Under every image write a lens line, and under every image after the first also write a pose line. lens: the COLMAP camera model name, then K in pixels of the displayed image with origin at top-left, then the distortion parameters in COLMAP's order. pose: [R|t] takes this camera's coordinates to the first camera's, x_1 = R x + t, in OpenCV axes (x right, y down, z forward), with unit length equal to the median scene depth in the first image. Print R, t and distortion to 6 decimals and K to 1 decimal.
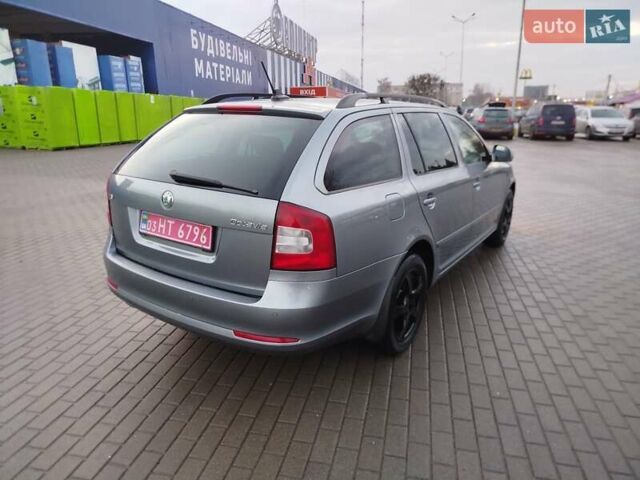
lens RADIAL K [[452.0, 0, 320.0], [0, 452.0, 240.0], [0, 0, 1]] dist [-0.006513, 0.005879]
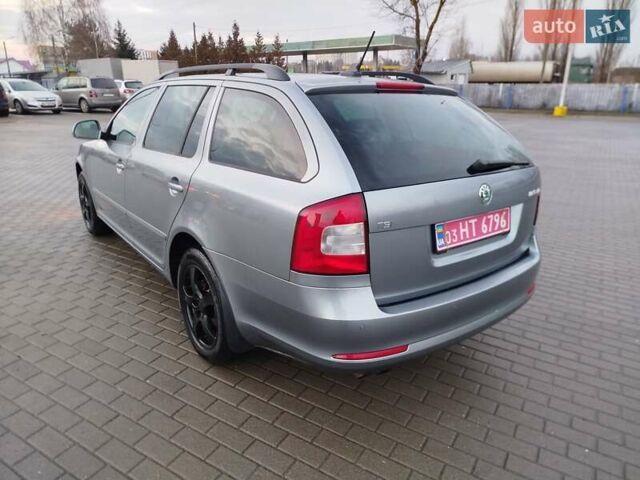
lens RADIAL K [[442.5, 0, 320.5], [0, 442.5, 243.8], [0, 0, 1]] dist [0.014348, 0.001940]
pose [[0.333922, -0.315691, 0.888164, -0.124539], [0.255960, 0.937212, 0.236891, -0.028587], [-0.907183, 0.148231, 0.393760, 0.098478]]
